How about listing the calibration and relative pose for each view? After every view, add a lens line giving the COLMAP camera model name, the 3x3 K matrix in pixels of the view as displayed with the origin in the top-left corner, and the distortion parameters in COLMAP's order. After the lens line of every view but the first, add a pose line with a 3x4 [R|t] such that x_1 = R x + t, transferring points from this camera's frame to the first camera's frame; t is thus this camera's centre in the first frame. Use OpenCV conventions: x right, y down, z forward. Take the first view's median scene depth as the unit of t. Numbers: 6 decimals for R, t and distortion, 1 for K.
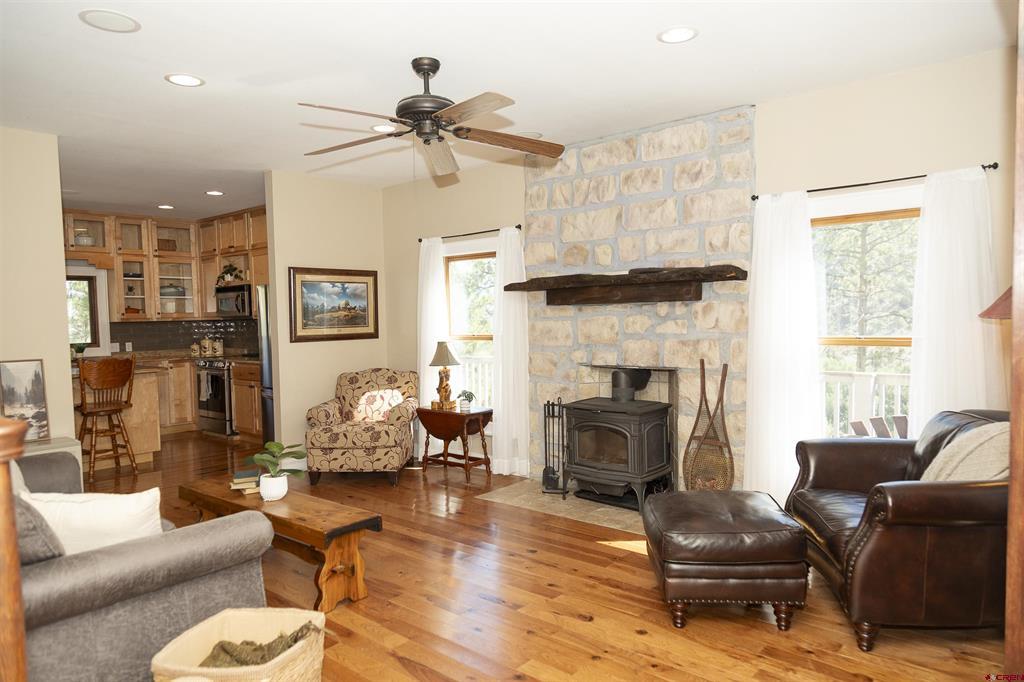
lens RADIAL K [[696.8, 0, 520.6], [0, 696.8, 344.2], [0, 0, 1]] dist [0.029716, -0.005854]
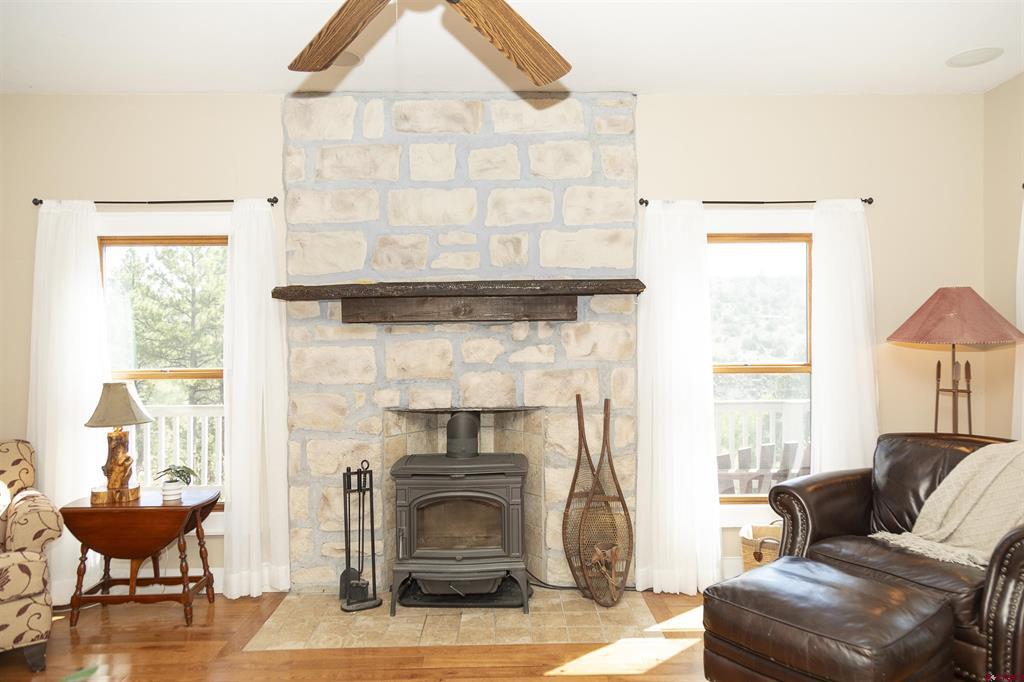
lens RADIAL K [[696.8, 0, 512.2], [0, 696.8, 342.4], [0, 0, 1]] dist [0.029716, -0.005854]
pose [[0.737843, 0.008831, 0.674914, -0.308979], [0.023360, 0.998981, -0.038609, -0.008226], [-0.674568, 0.044253, 0.736885, 0.426351]]
